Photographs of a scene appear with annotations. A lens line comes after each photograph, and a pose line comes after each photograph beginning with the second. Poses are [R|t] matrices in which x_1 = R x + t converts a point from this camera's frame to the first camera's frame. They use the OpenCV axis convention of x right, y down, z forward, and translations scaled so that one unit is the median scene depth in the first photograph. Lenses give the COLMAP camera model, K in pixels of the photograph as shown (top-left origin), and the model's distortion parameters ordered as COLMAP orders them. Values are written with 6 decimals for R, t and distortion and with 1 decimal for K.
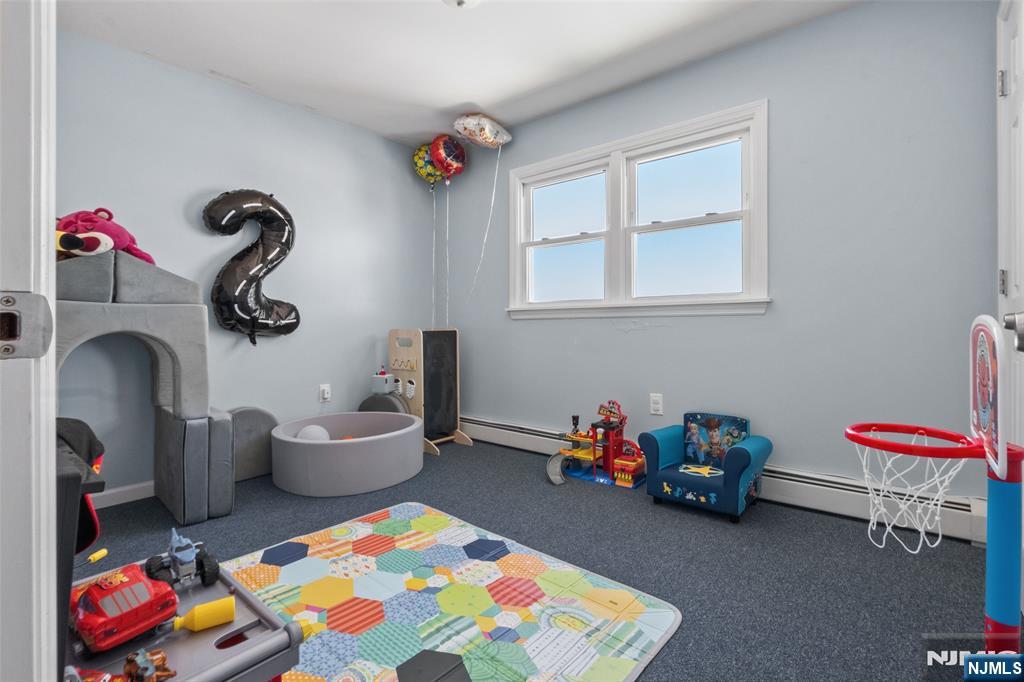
lens RADIAL K [[475.4, 0, 511.6], [0, 475.4, 324.3], [0, 0, 1]] dist [-0.013311, 0.000741]
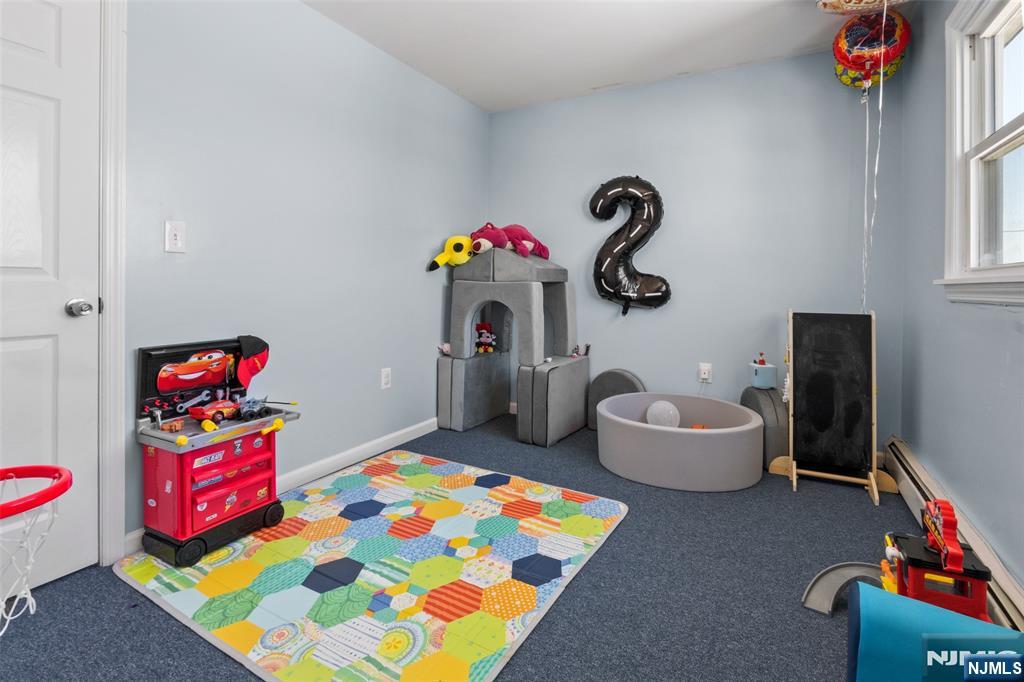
lens RADIAL K [[491.3, 0, 509.3], [0, 491.3, 282.3], [0, 0, 1]] dist [-0.006622, -0.000338]
pose [[0.206949, 0.002851, -0.978348, 0.751039], [-0.011819, 0.999930, 0.000414, -0.044008], [0.978280, 0.011477, 0.206968, 0.704365]]
